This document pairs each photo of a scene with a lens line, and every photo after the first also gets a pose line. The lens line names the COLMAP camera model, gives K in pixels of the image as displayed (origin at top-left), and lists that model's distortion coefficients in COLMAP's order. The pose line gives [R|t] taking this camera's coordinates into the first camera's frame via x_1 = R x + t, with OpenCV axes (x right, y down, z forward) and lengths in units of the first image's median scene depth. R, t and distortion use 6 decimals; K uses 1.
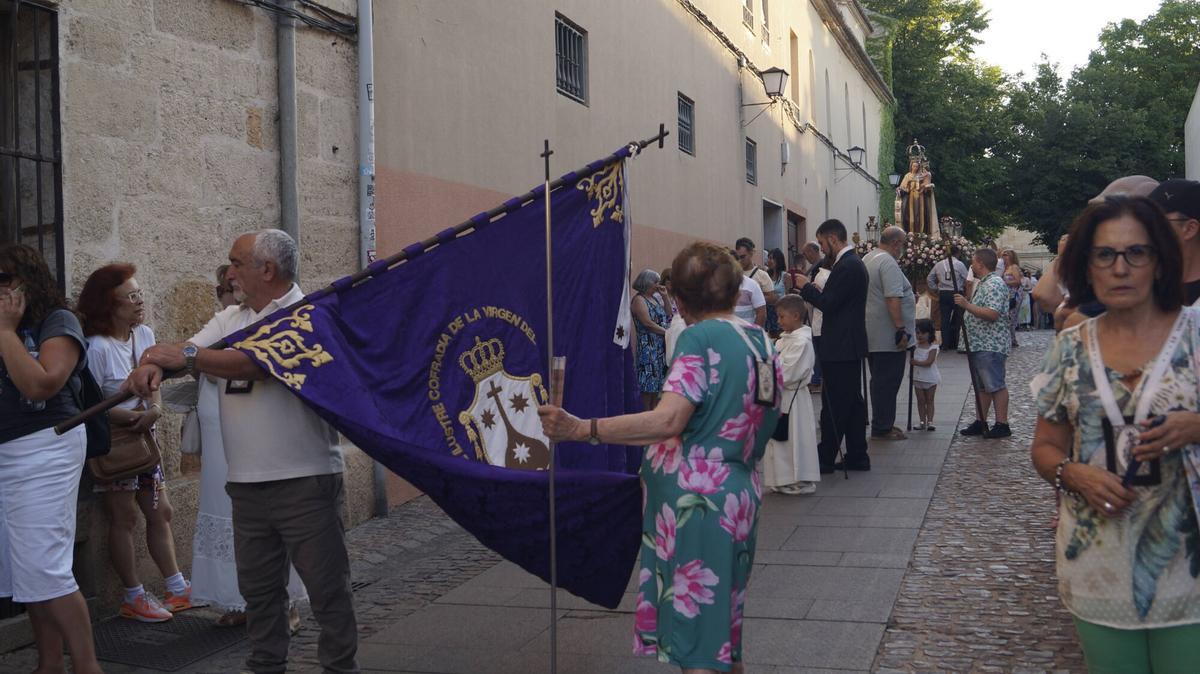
lens RADIAL K [[1512.9, 0, 600.0], [0, 1512.9, 337.0], [0, 0, 1]] dist [-0.018442, -0.033902]
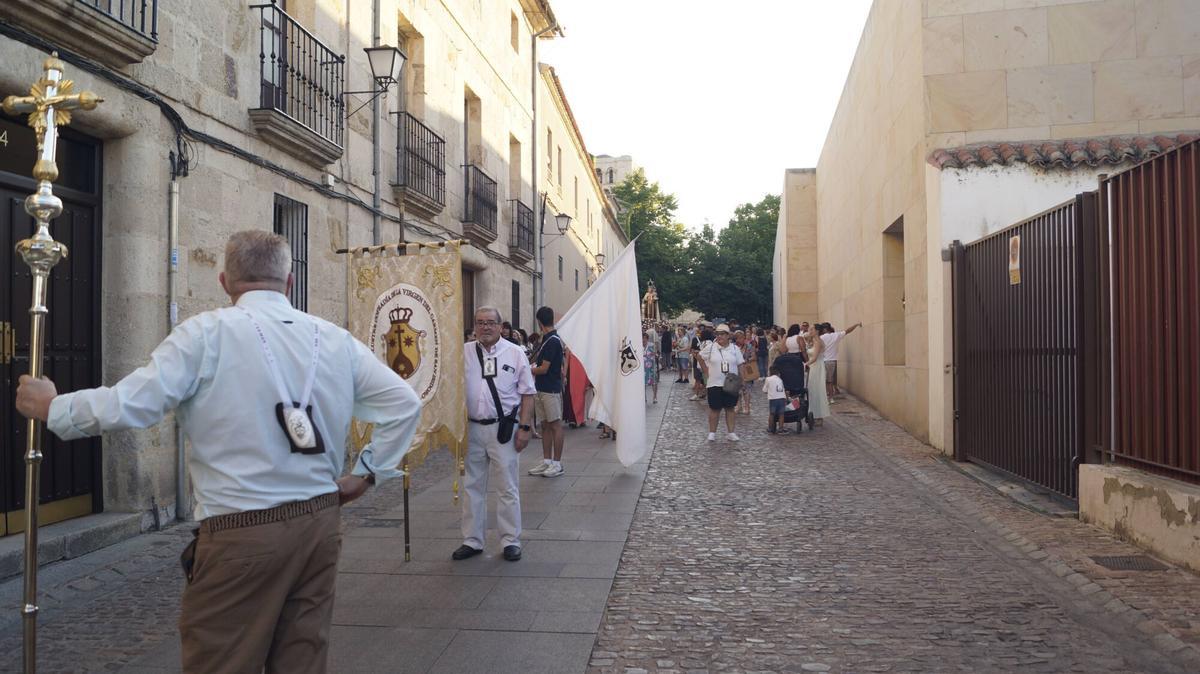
lens RADIAL K [[936.3, 0, 587.7], [0, 936.3, 338.6], [0, 0, 1]] dist [-0.087168, 0.015791]
pose [[0.987119, 0.020378, 0.158684, -0.043180], [-0.014974, 0.999269, -0.035180, 0.005965], [-0.159285, 0.032351, 0.986703, -0.155941]]
